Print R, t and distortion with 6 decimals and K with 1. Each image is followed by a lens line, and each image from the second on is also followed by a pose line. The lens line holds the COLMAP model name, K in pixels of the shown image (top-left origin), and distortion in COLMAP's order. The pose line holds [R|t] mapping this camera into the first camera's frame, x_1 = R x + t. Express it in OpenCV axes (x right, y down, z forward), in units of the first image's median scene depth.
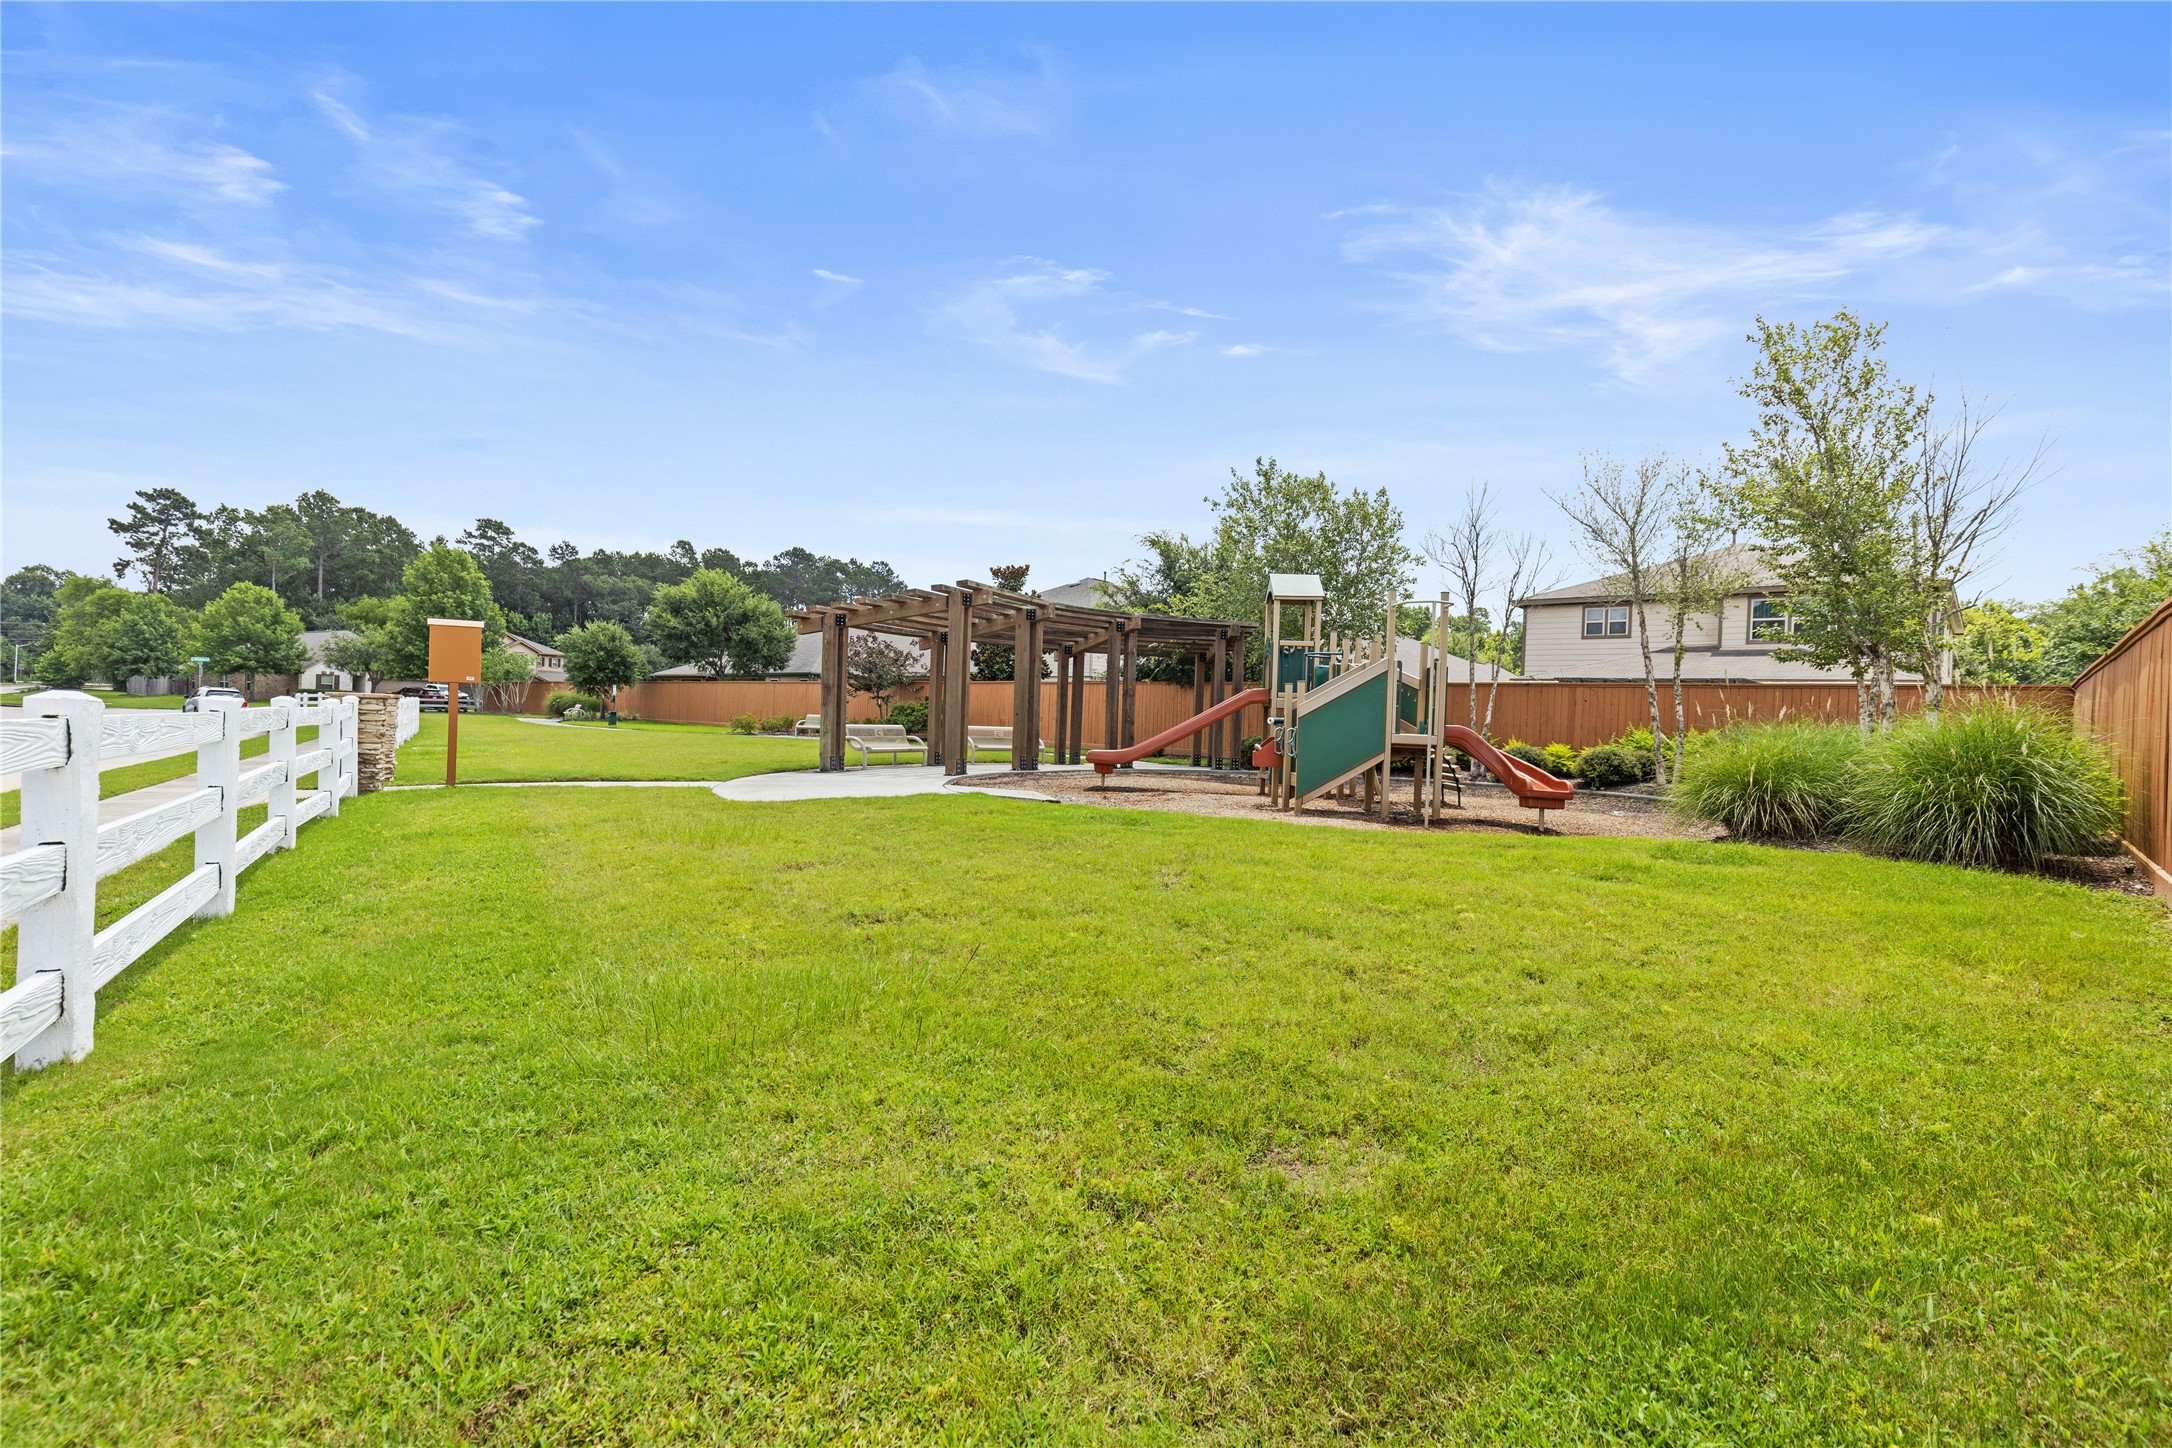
lens RADIAL K [[994.9, 0, 1086.0], [0, 994.9, 724.0], [0, 0, 1]] dist [0.001433, 0.000012]
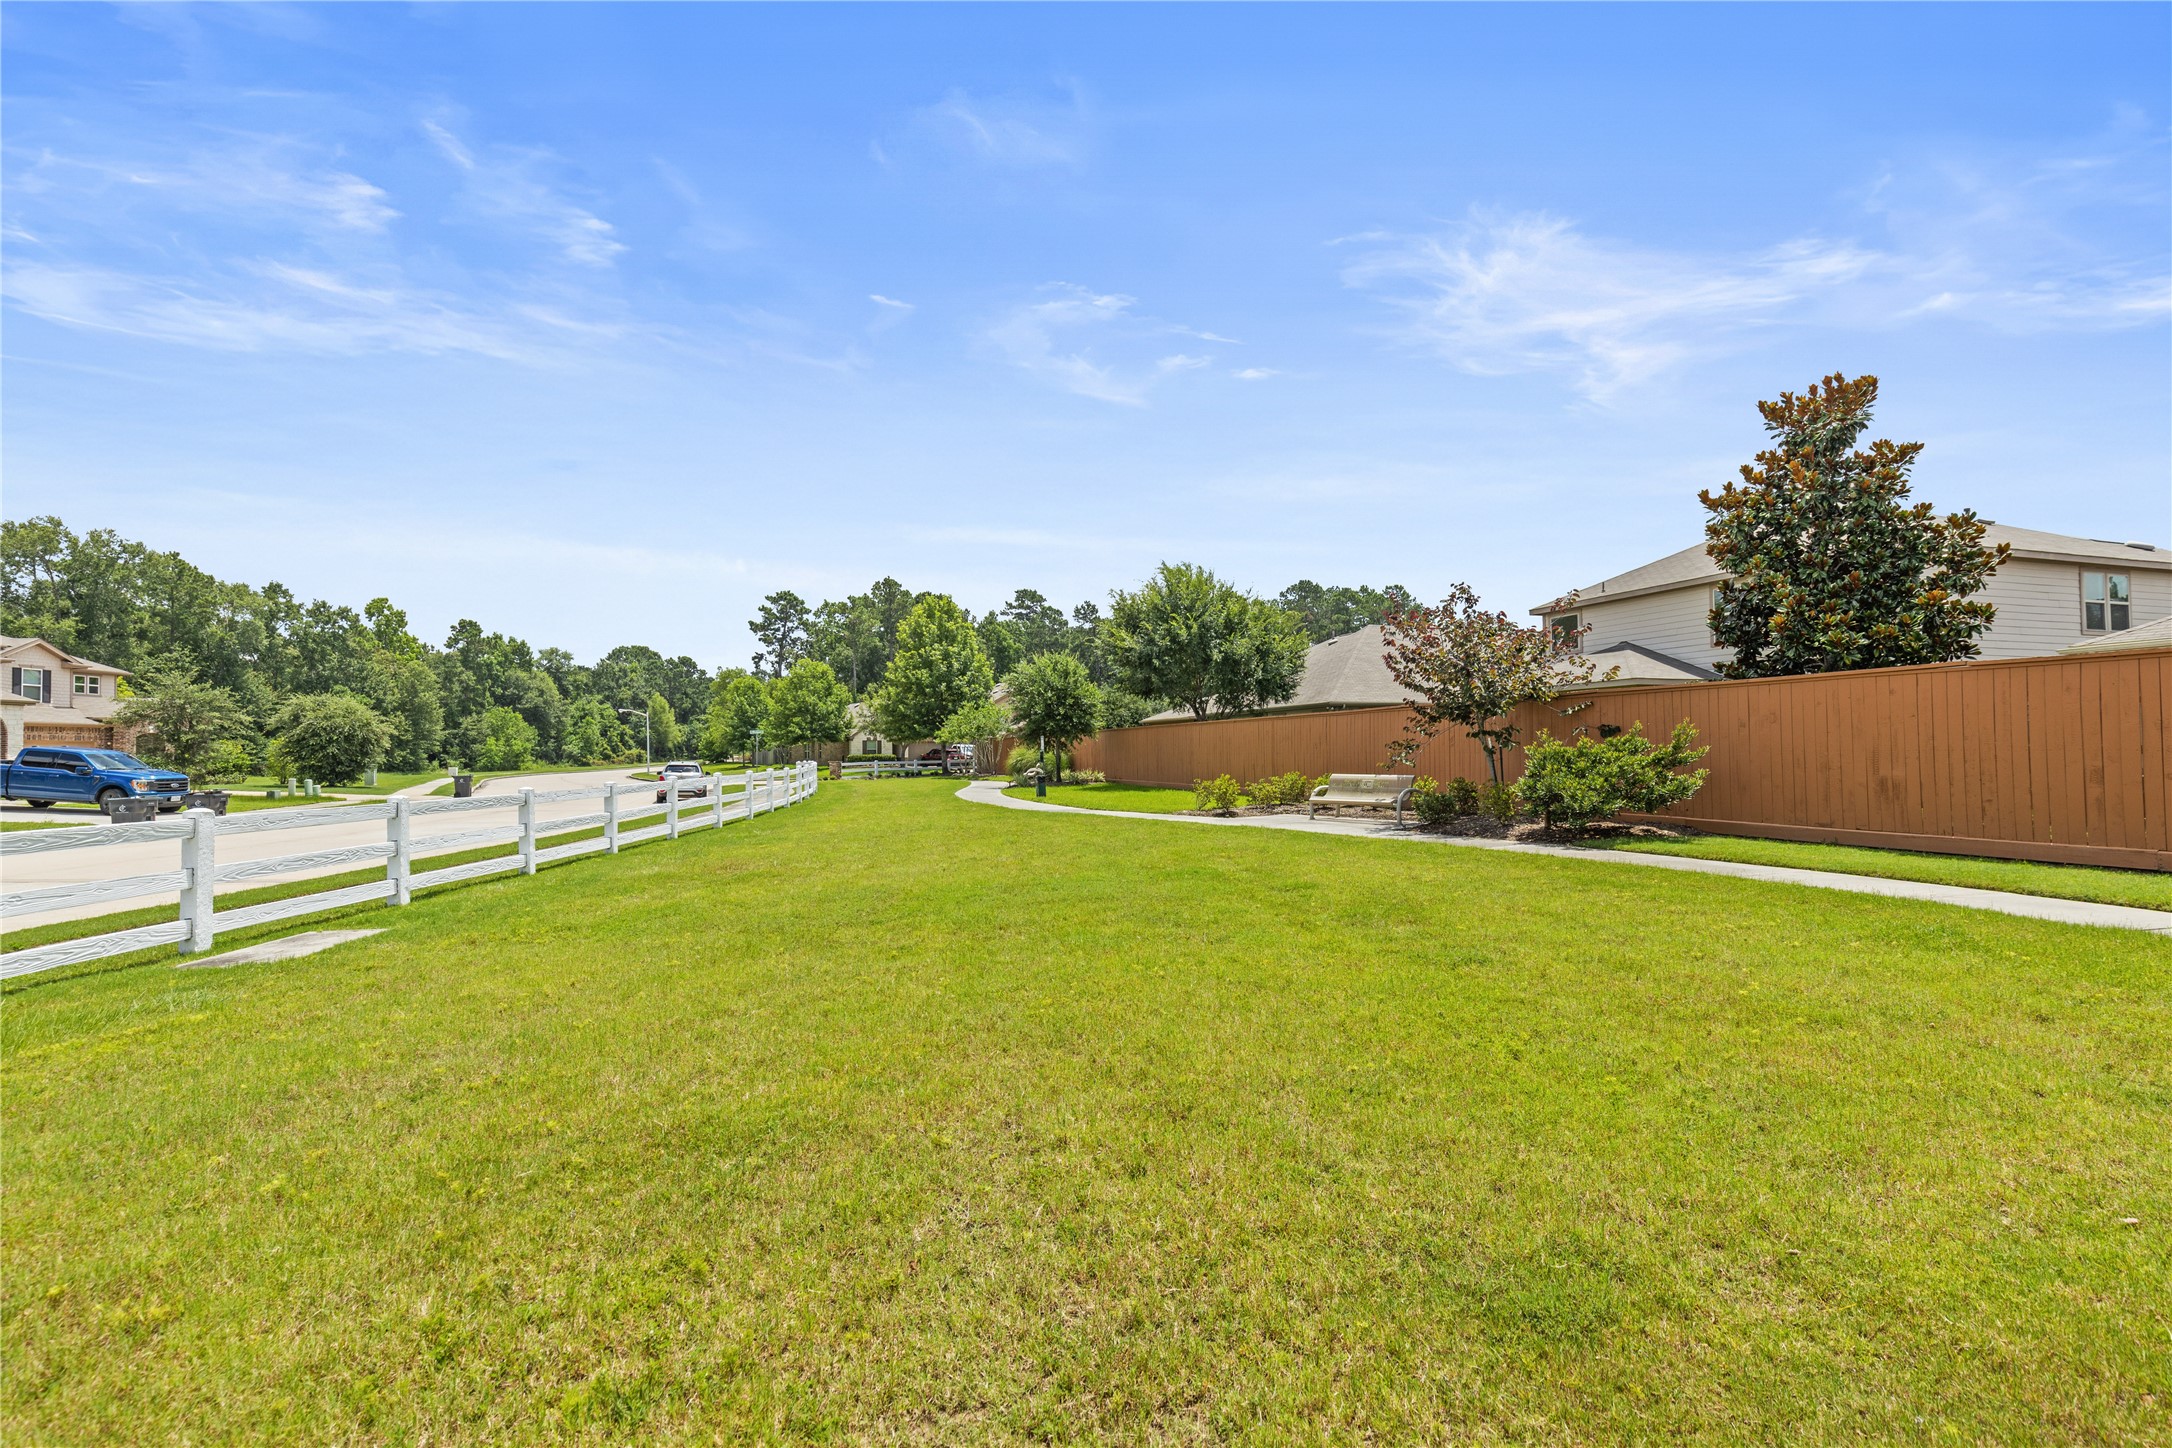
lens RADIAL K [[1013.0, 0, 1086.0], [0, 1013.0, 724.0], [0, 0, 1]] dist [0.000353, 0.000031]
pose [[0.875650, -0.056727, -0.479604, -0.034228], [0.037405, 0.998061, -0.049757, -0.003571], [0.481496, 0.025630, 0.876073, 0.118513]]
